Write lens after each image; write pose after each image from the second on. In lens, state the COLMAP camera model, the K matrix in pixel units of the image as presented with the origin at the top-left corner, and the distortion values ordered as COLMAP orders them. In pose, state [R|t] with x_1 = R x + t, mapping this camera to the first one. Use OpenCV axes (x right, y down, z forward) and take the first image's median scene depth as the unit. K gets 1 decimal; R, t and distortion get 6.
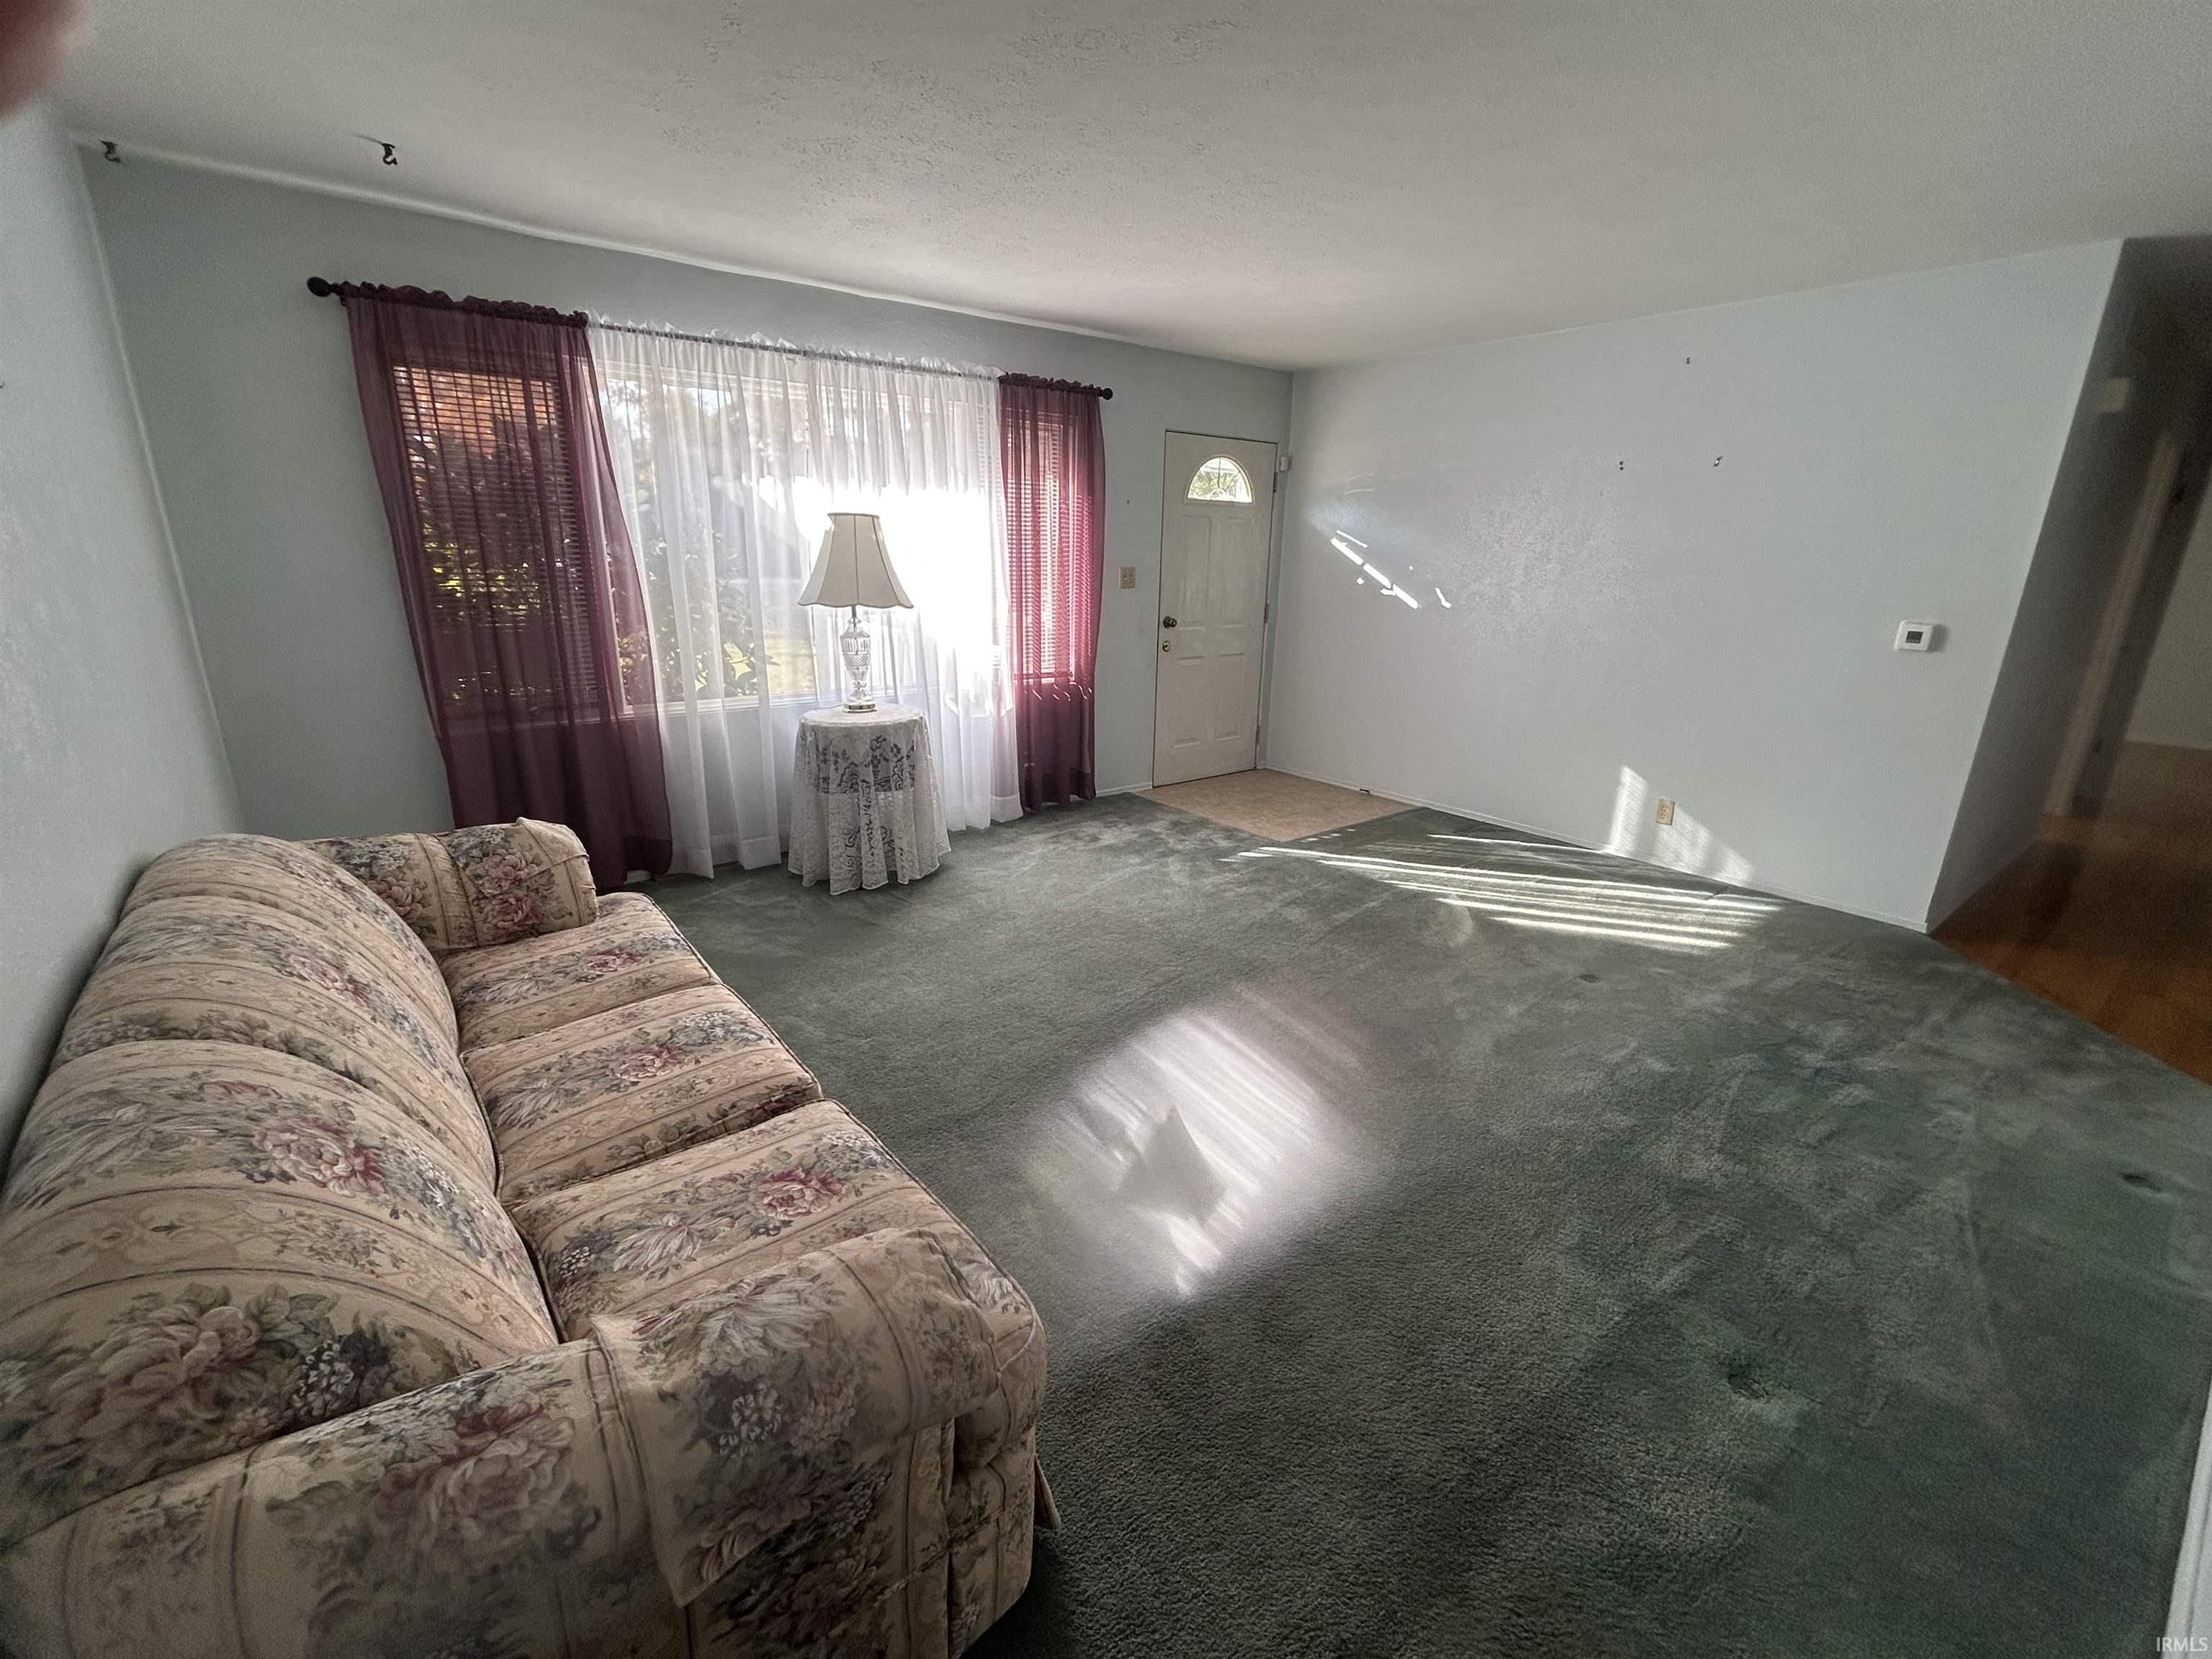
lens RADIAL K [[944.5, 0, 1095.7], [0, 944.5, 825.8], [0, 0, 1]] dist [0.003757, 0.000340]
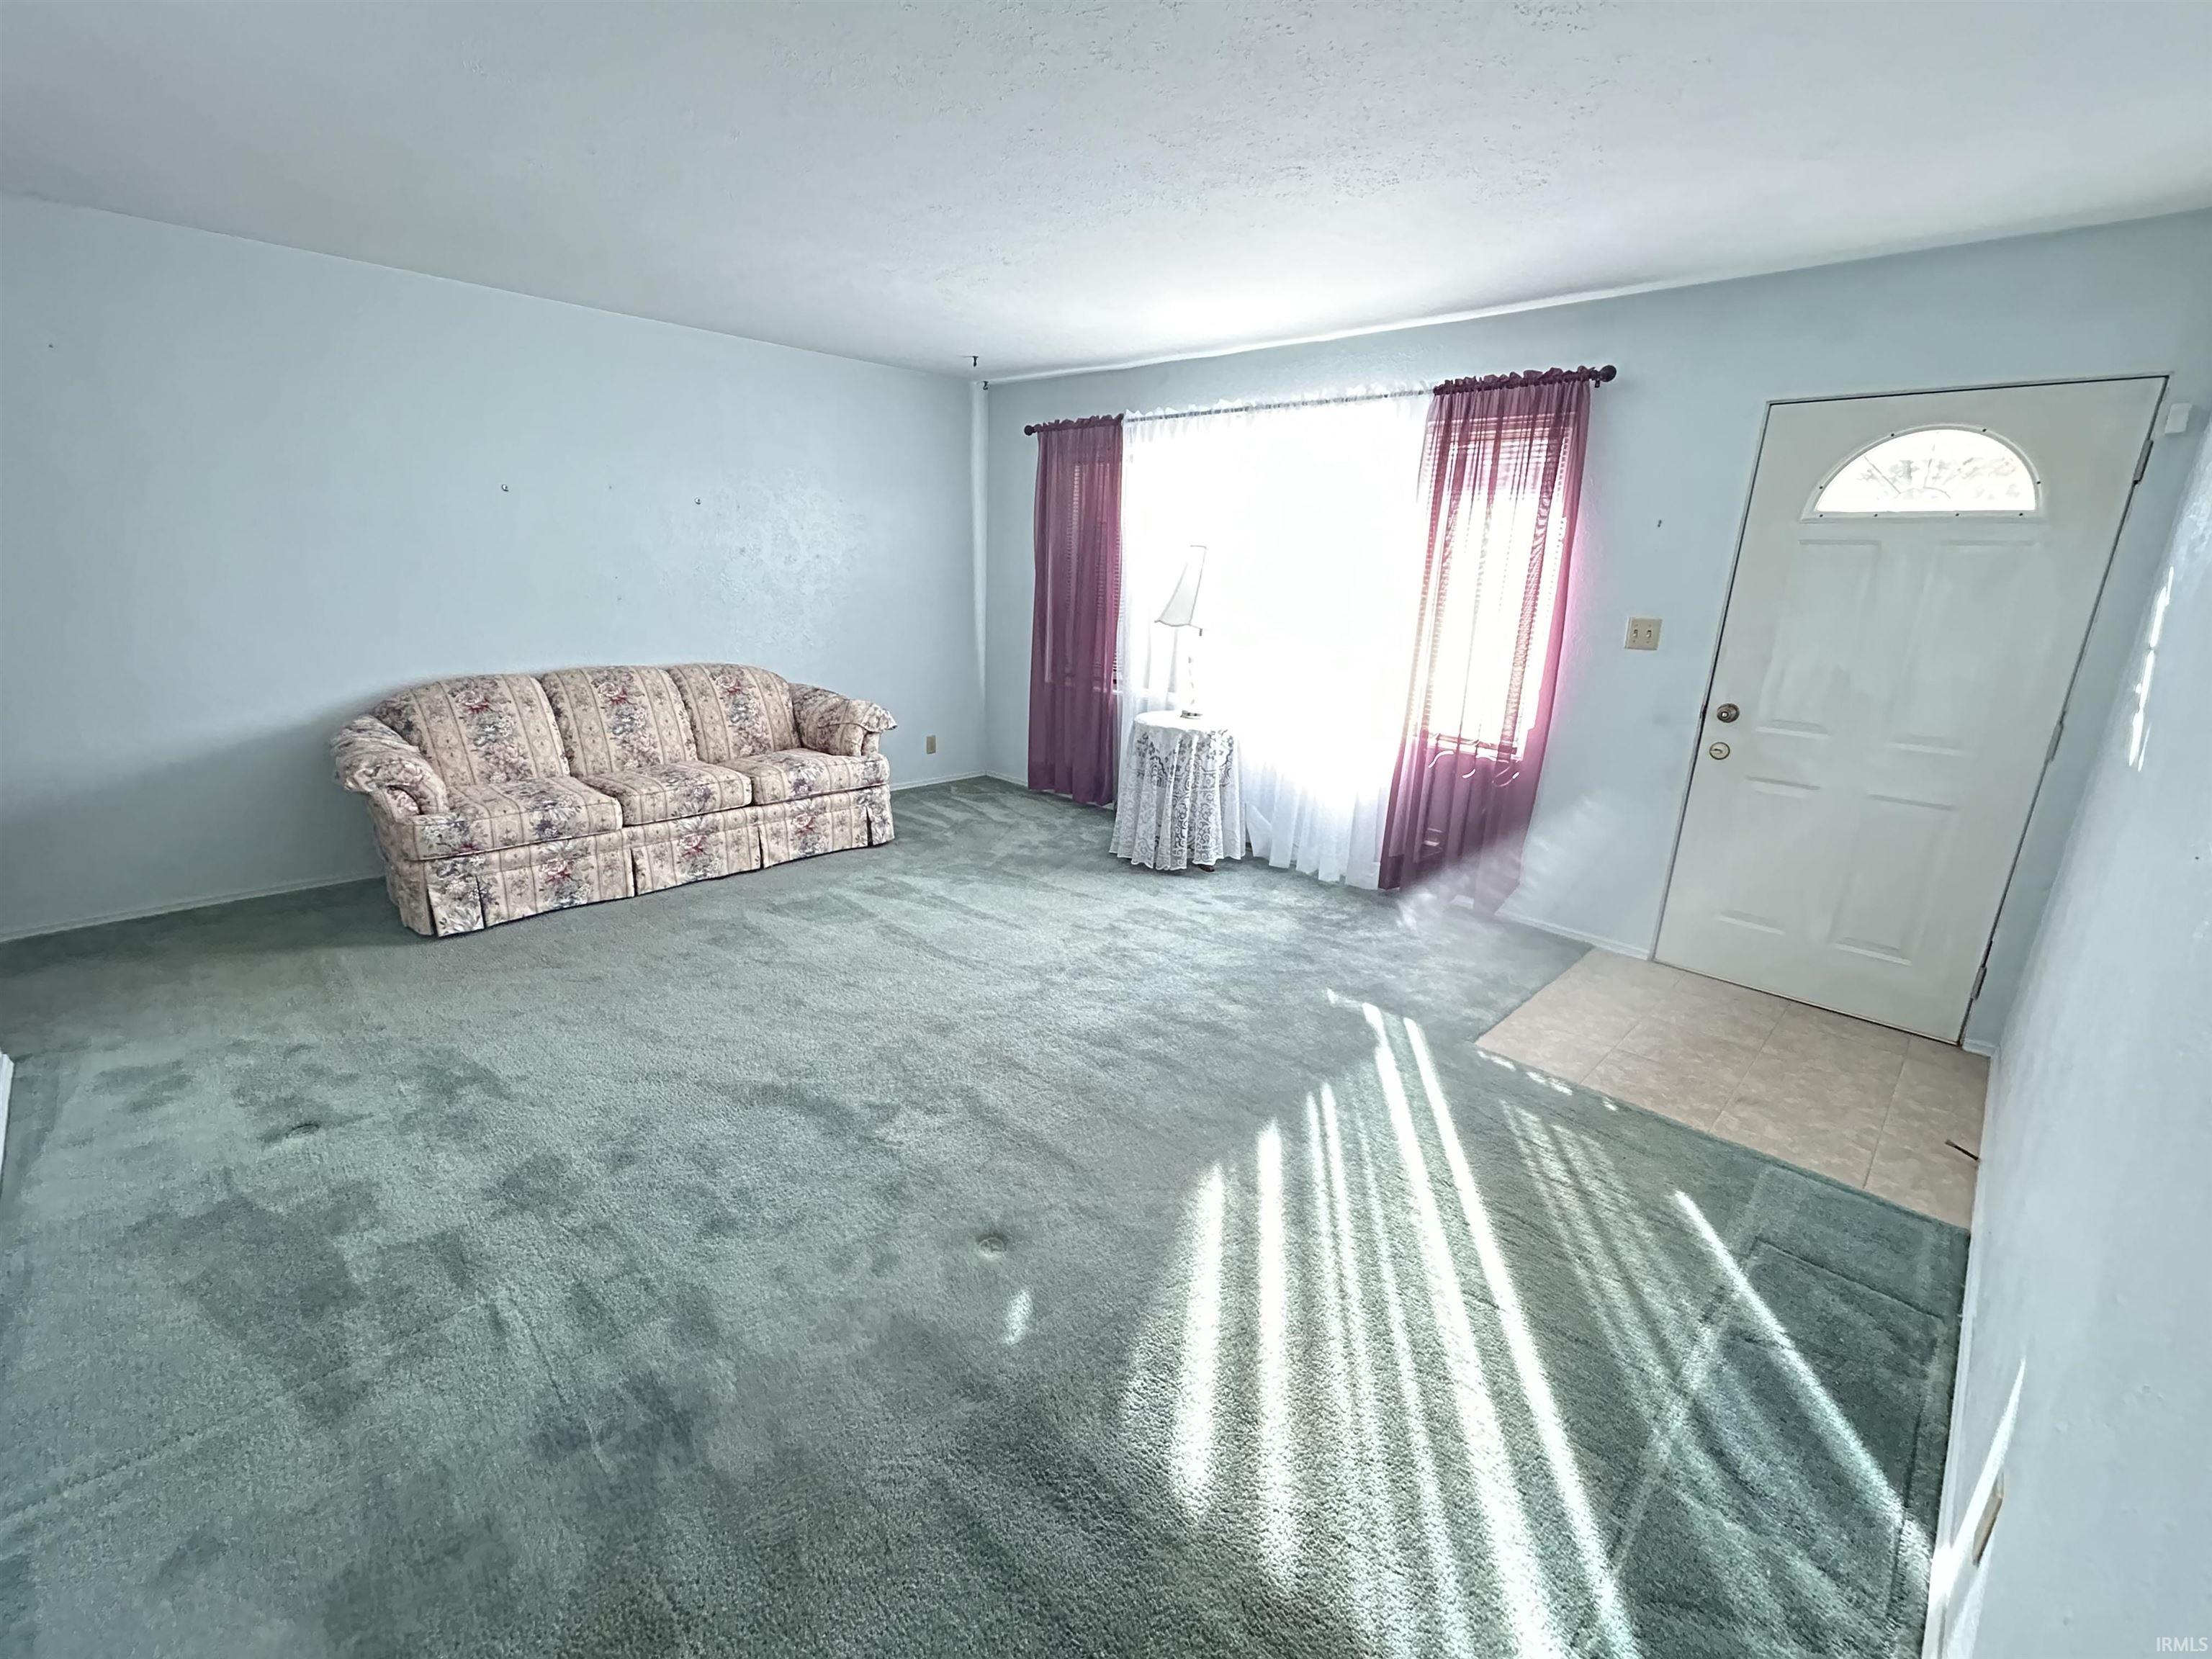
lens RADIAL K [[944.5, 0, 1096.0], [0, 944.5, 831.6], [0, 0, 1]] dist [0.003757, 0.000340]
pose [[0.135899, 0.268125, -0.953751, 0.762288], [-0.312226, 0.925216, 0.215615, -0.179890], [0.940237, 0.268484, 0.209452, 0.609209]]
